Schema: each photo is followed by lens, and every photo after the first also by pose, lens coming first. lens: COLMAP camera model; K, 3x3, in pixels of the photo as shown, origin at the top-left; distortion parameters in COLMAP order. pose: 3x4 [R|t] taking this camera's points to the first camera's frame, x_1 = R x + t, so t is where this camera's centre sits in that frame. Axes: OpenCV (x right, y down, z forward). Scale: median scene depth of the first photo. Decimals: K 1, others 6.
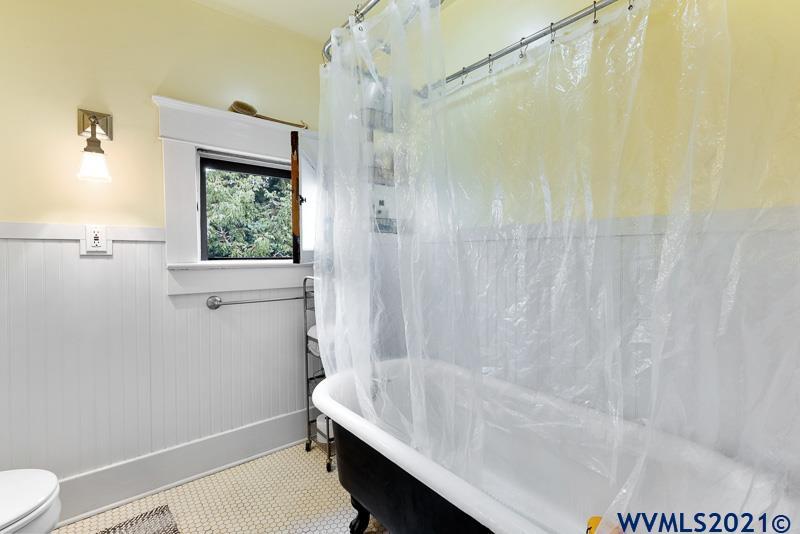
lens RADIAL K [[366.3, 0, 400.6], [0, 366.3, 264.0], [0, 0, 1]] dist [0.004892, 0.001204]
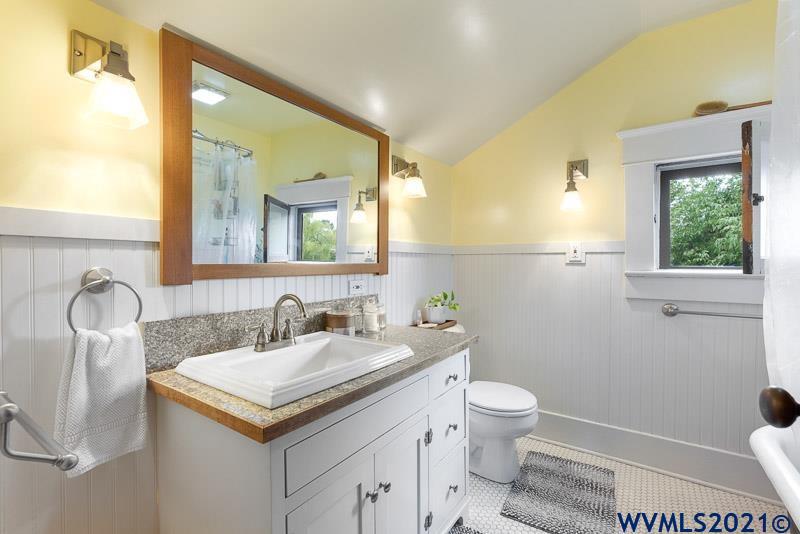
lens RADIAL K [[366.3, 0, 398.3], [0, 366.3, 264.6], [0, 0, 1]] dist [0.004892, 0.001204]
pose [[0.273515, 0.008167, -0.961833, 0.310766], [-0.026439, 0.999650, 0.000969, -0.003042], [0.961504, 0.025164, 0.273635, -0.021937]]
